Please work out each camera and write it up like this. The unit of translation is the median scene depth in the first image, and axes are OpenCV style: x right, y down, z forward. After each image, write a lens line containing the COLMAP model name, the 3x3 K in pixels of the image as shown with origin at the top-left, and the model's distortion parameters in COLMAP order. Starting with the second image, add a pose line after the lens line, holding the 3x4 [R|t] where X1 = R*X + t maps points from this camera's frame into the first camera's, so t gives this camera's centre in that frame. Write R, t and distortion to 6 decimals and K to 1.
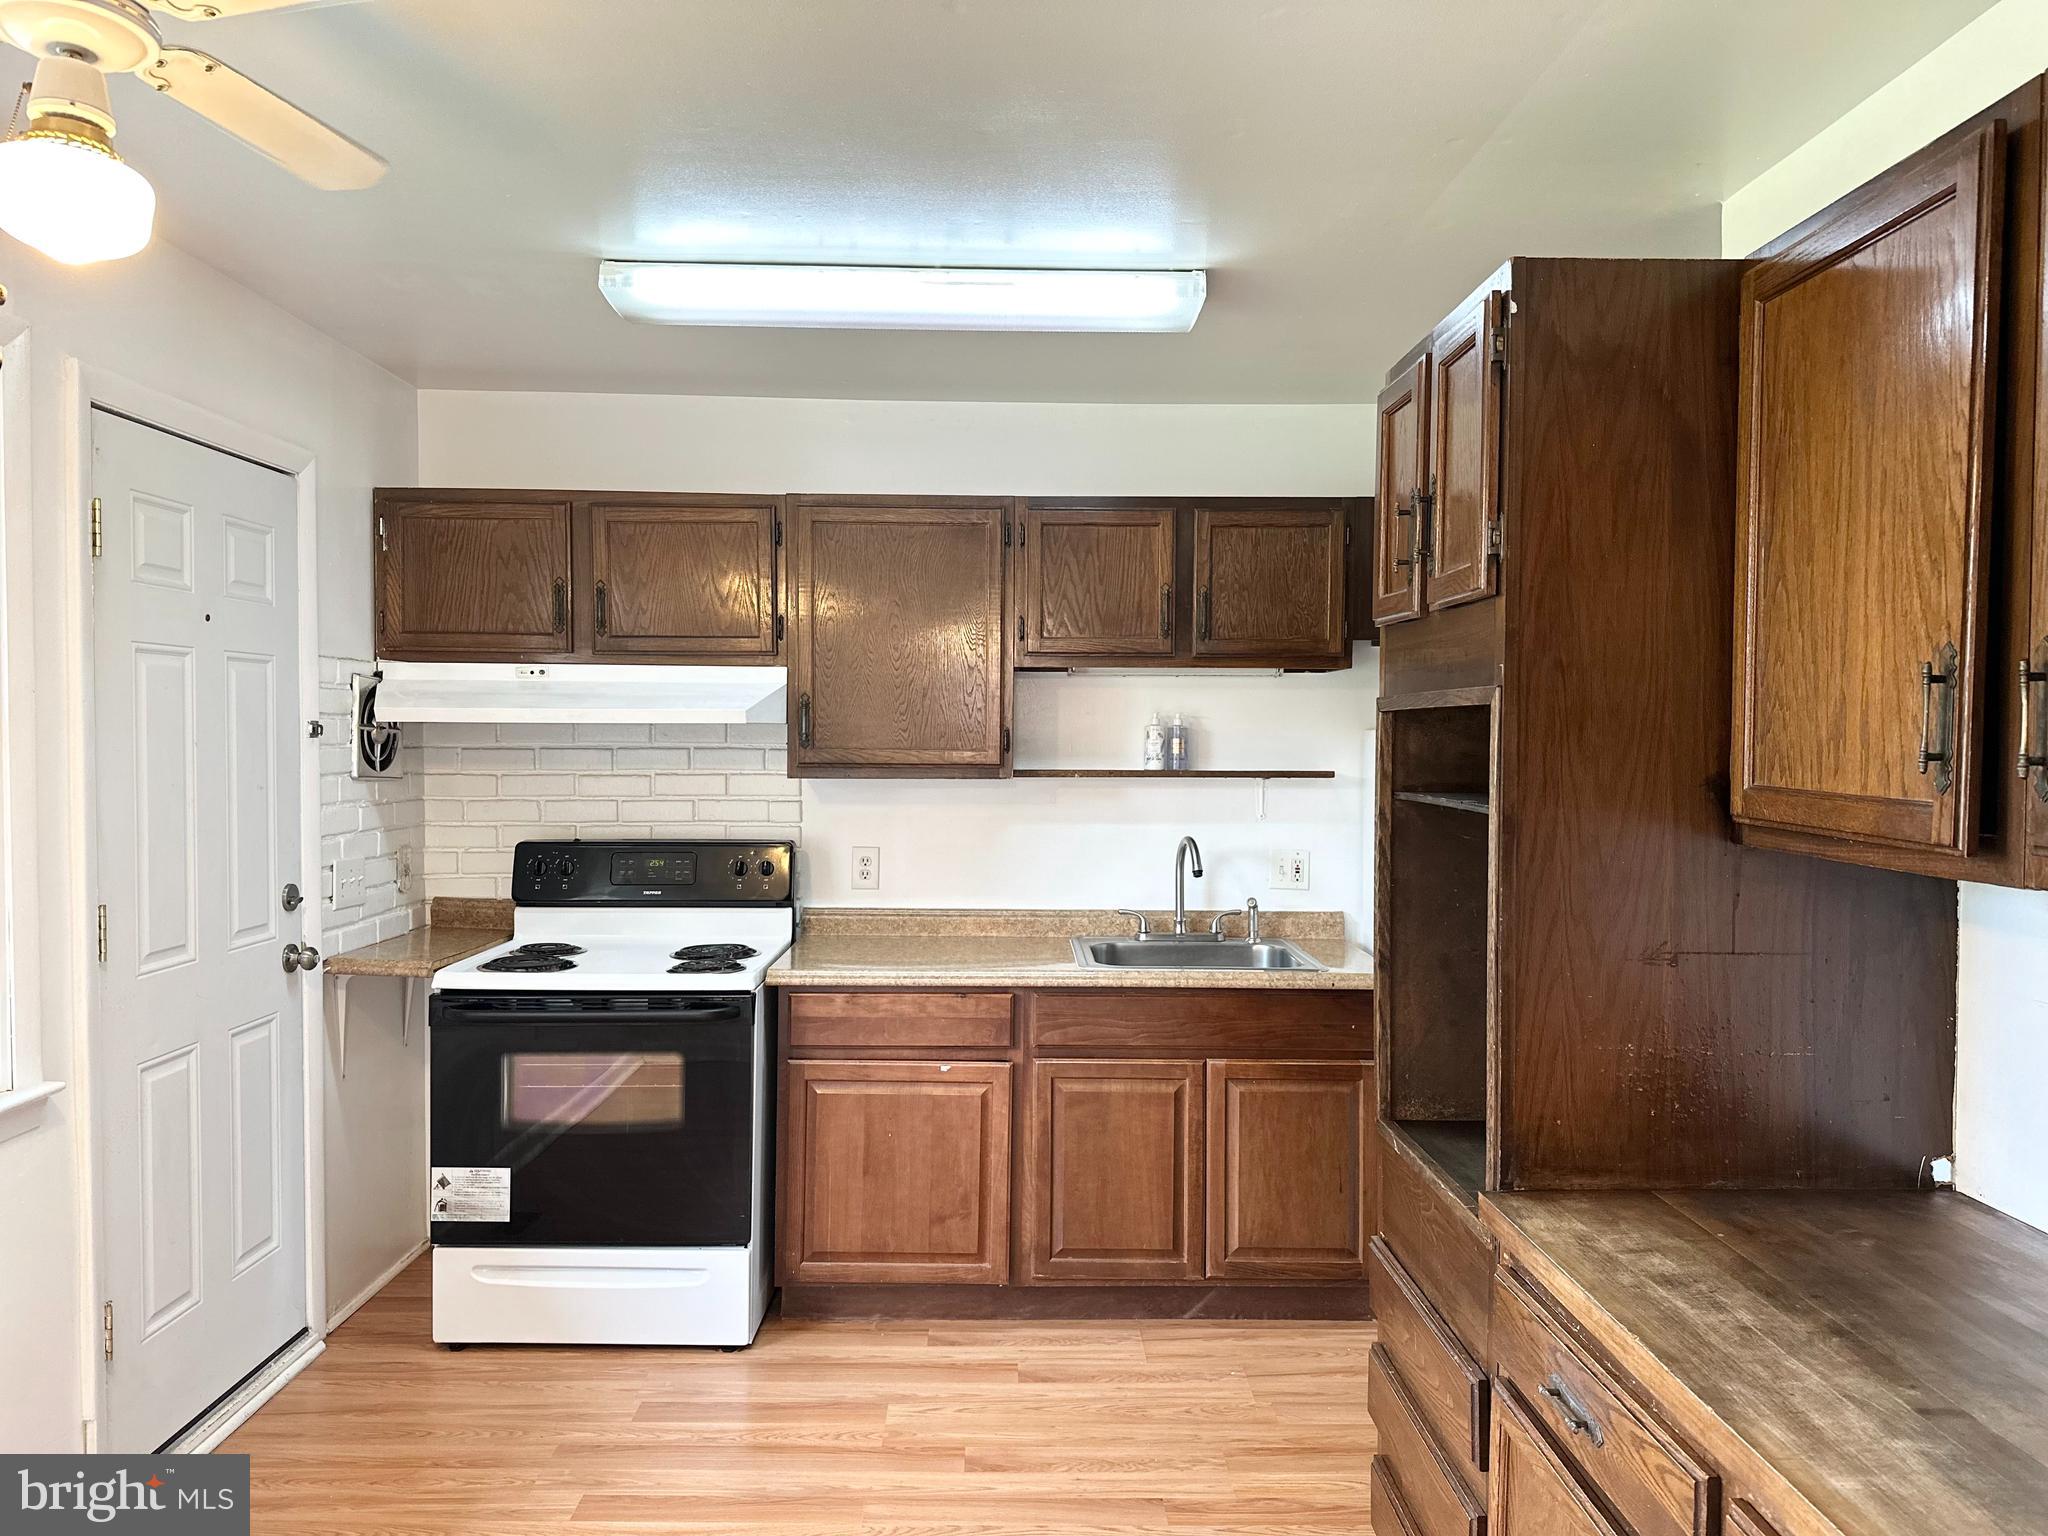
lens RADIAL K [[1454.4, 0, 1024.0], [0, 1454.4, 768.0], [0, 0, 1]] dist [0.004367, -0.000084]
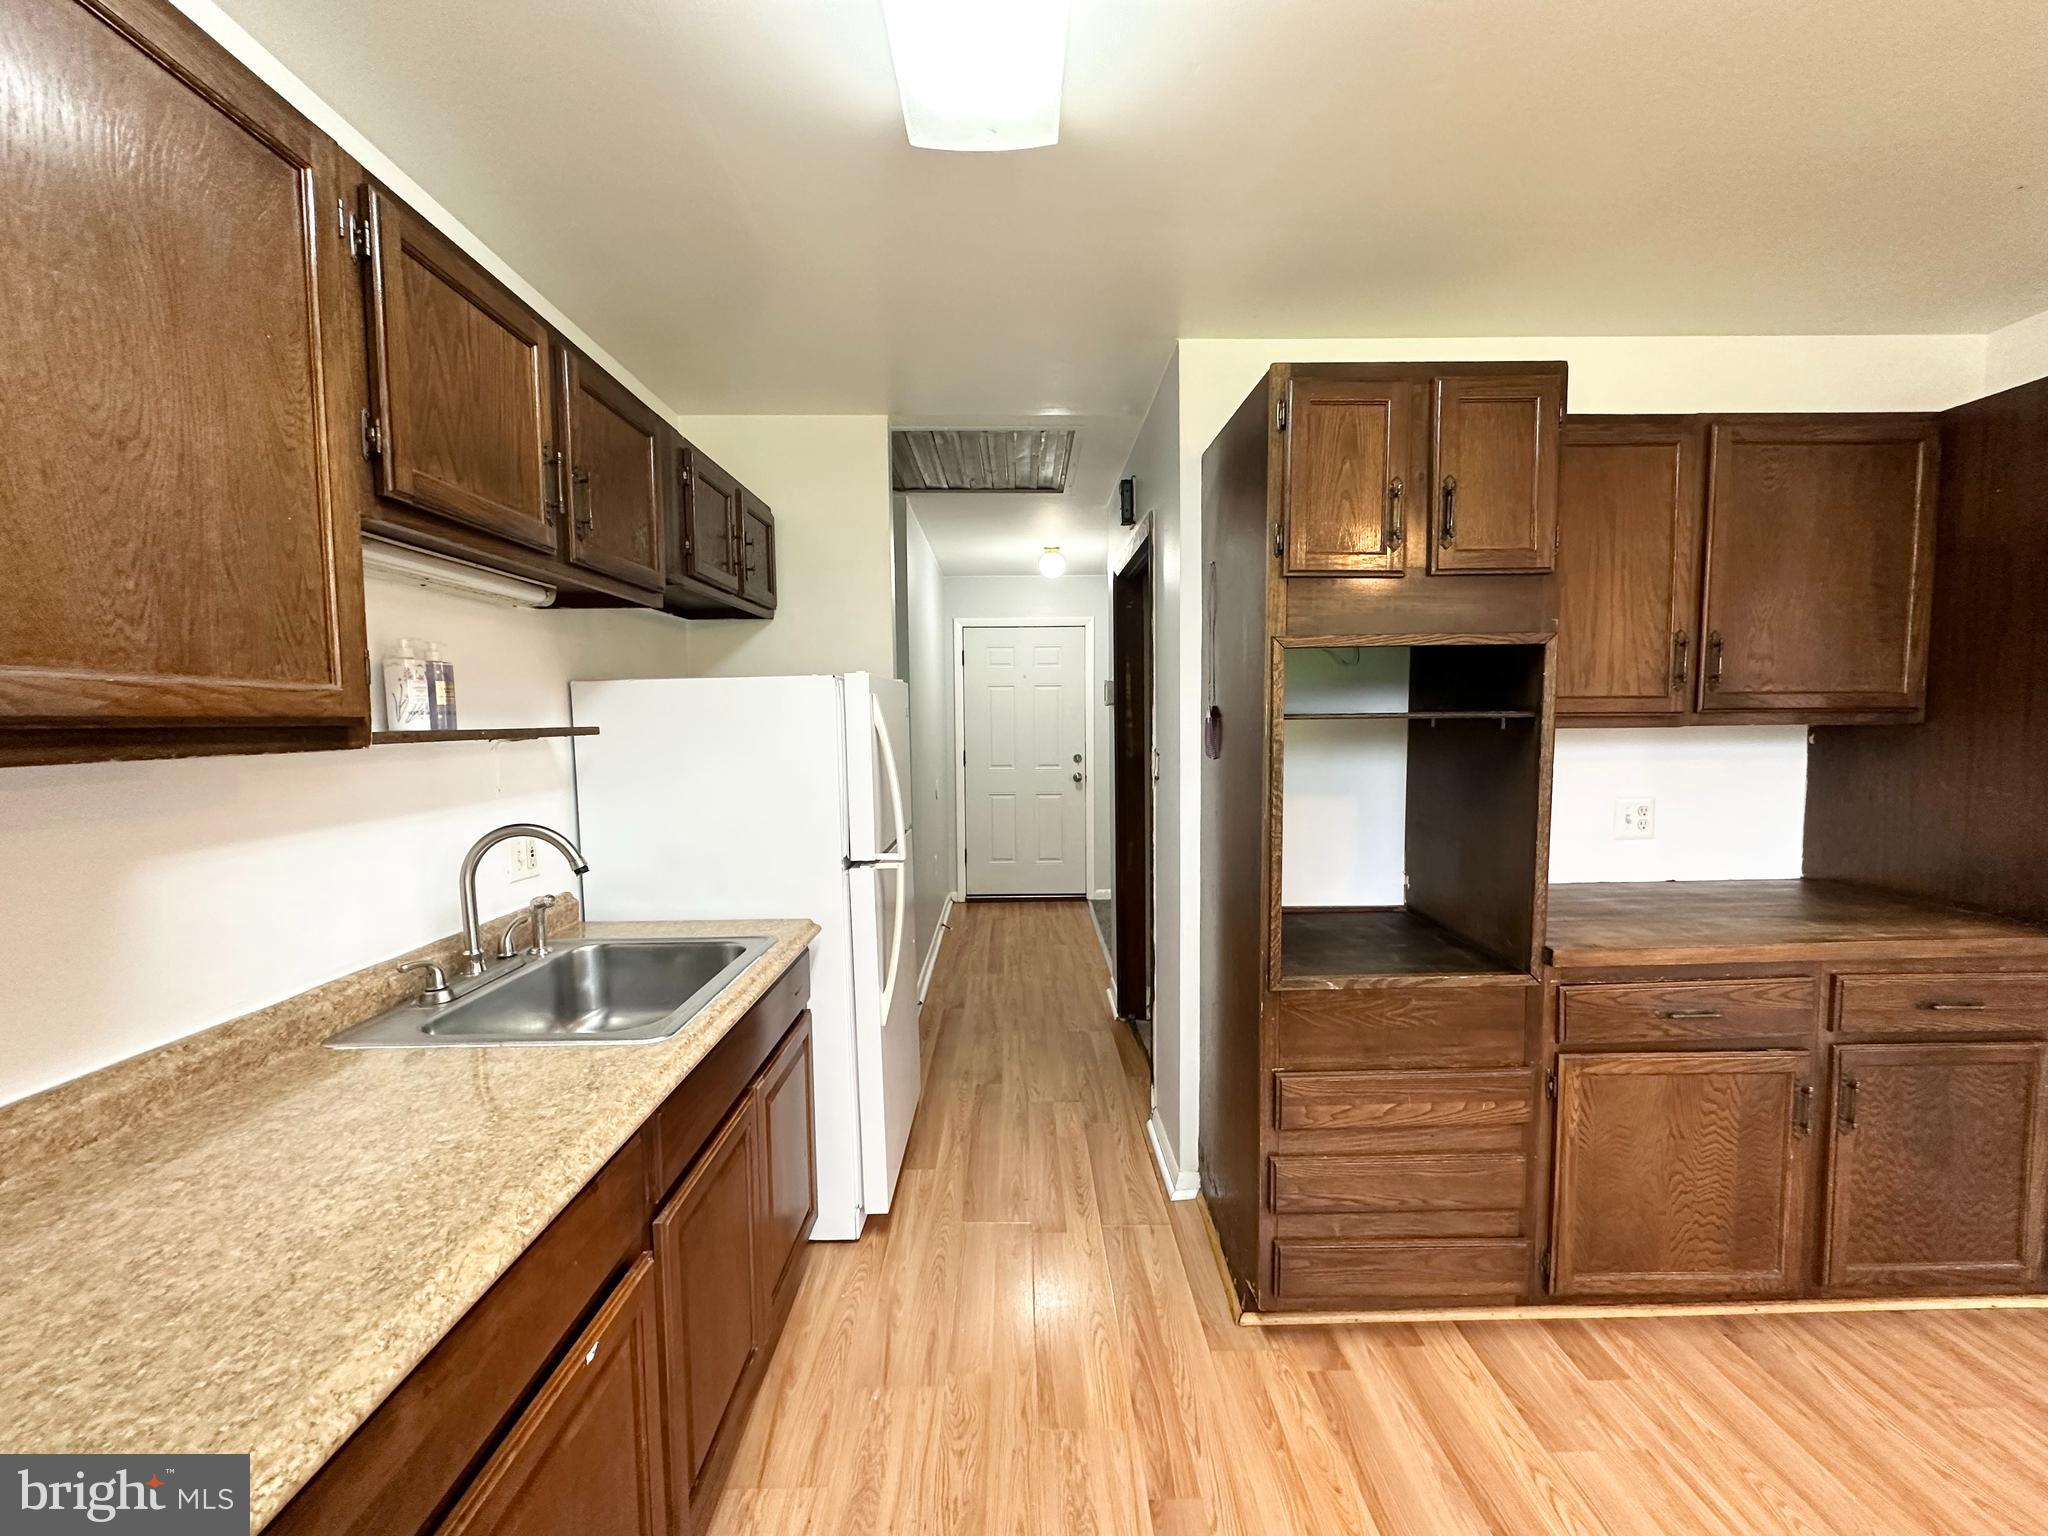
lens RADIAL K [[818.5, 0, 1024.0], [0, 818.5, 768.0], [0, 0, 1]] dist [0.000008, -0.000062]
pose [[-0.010967, -0.072556, 0.997304, -0.307100], [0.037707, 0.996625, 0.072921, 0.002052], [-0.999229, 0.038405, -0.008194, 0.850468]]
